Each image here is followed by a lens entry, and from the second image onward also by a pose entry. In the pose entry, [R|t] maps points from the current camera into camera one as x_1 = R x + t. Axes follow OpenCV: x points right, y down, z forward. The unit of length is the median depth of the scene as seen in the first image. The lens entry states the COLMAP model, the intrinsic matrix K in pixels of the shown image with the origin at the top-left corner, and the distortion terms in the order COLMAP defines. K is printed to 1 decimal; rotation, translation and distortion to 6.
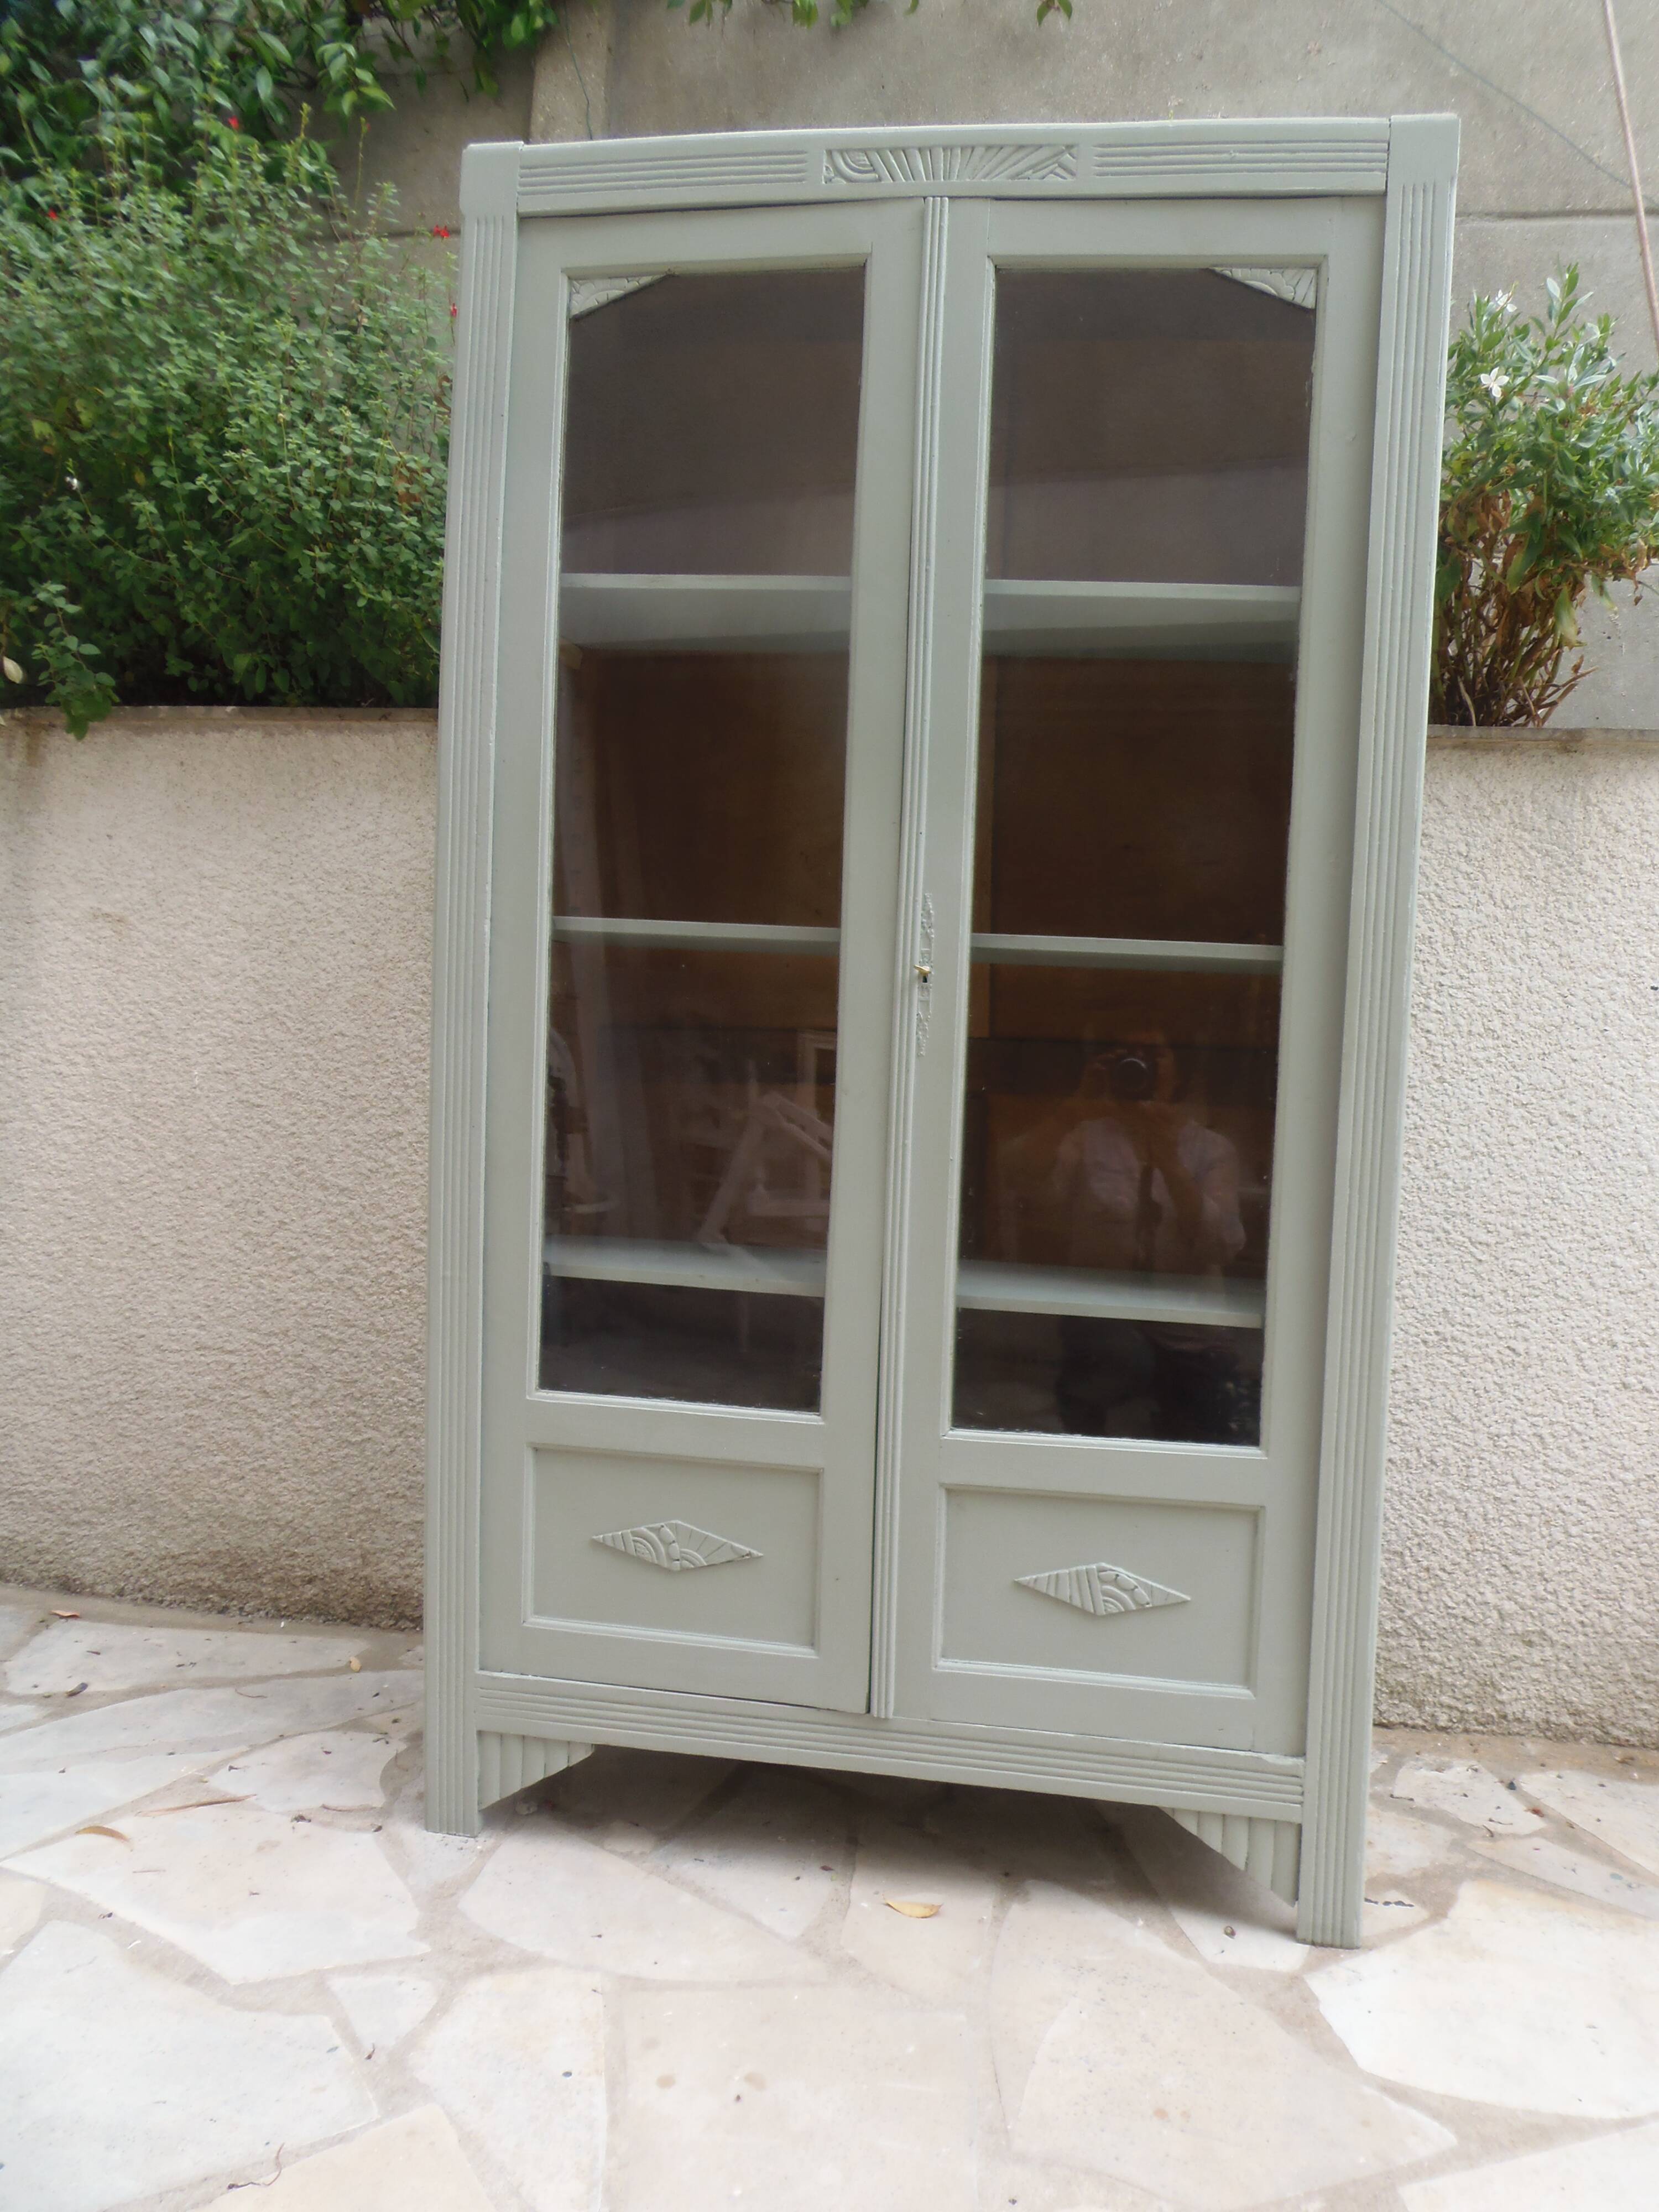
lens RADIAL K [[1635.6, 0, 973.1], [0, 1635.6, 1141.1], [0, 0, 1]] dist [-0.042237, -0.007169]
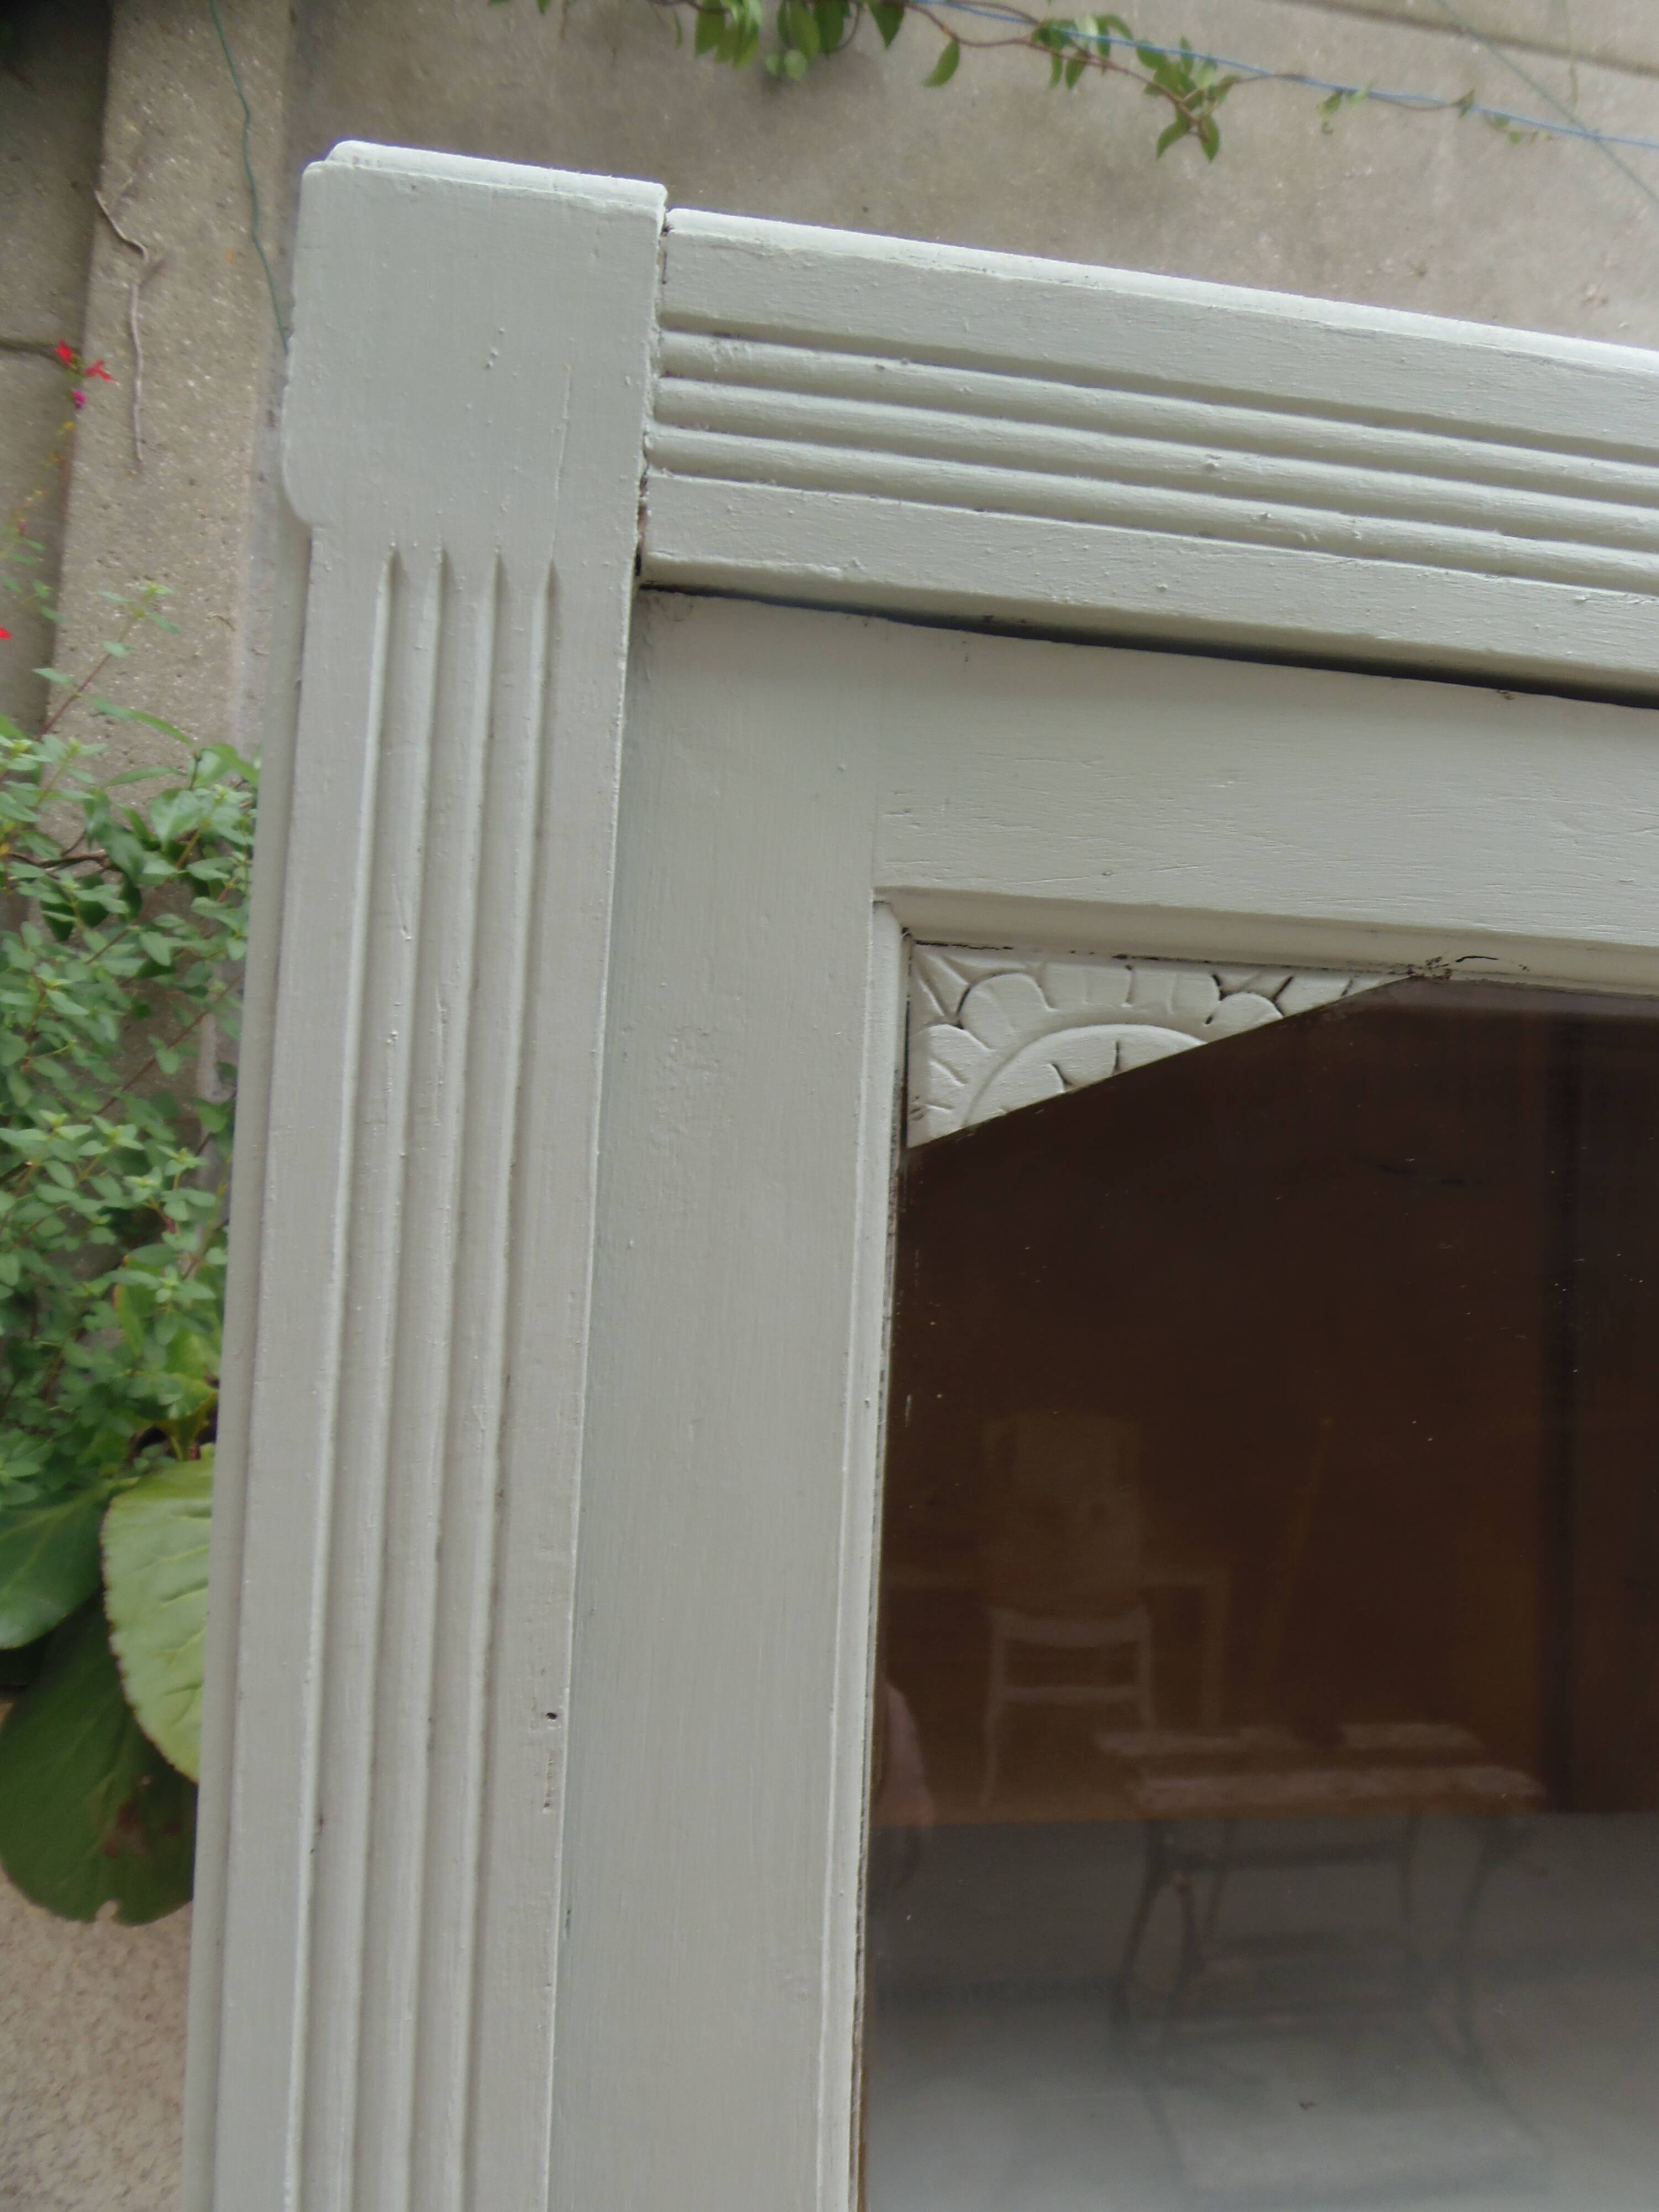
lens RADIAL K [[1630.8, 0, 989.2], [0, 1630.8, 1135.6], [0, 0, 1]] dist [-0.079944, 0.046850]
pose [[0.938691, 0.005026, 0.344722, -0.237508], [0.021650, 0.997061, -0.073491, -0.385774], [-0.344078, 0.076449, 0.935824, 0.634534]]
